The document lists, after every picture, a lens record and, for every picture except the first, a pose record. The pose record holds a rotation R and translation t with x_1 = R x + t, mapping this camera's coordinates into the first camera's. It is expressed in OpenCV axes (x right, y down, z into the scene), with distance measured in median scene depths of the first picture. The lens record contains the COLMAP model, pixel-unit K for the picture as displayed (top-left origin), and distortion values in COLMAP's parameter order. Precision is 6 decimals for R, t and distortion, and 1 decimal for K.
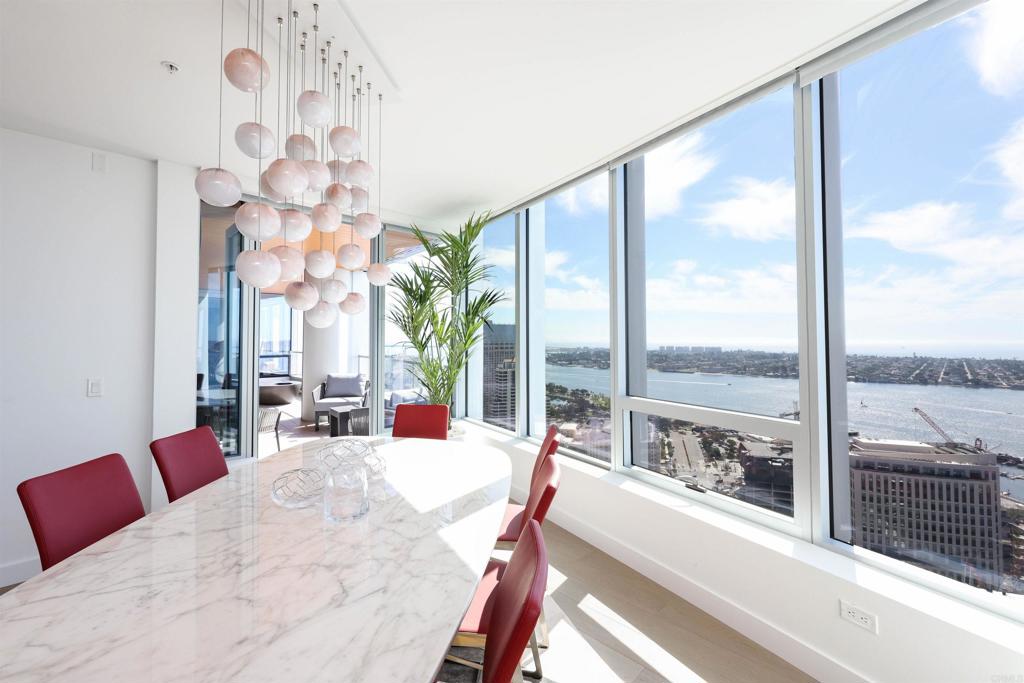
lens RADIAL K [[431.1, 0, 509.9], [0, 431.1, 335.5], [0, 0, 1]] dist [0.003029, -0.000252]
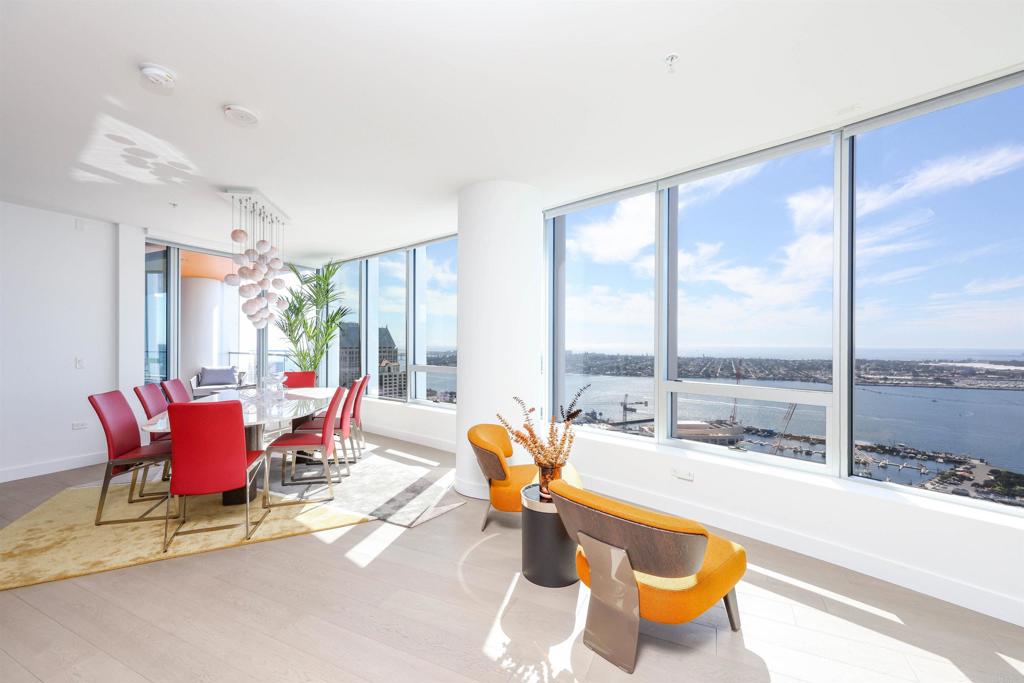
lens RADIAL K [[431.1, 0, 520.0], [0, 431.1, 343.6], [0, 0, 1]] dist [0.003029, -0.000252]
pose [[0.950175, 0.003072, 0.311703, 0.081458], [-0.005972, 0.999947, 0.008351, 0.015417], [-0.311661, -0.009796, 0.950143, -0.744900]]
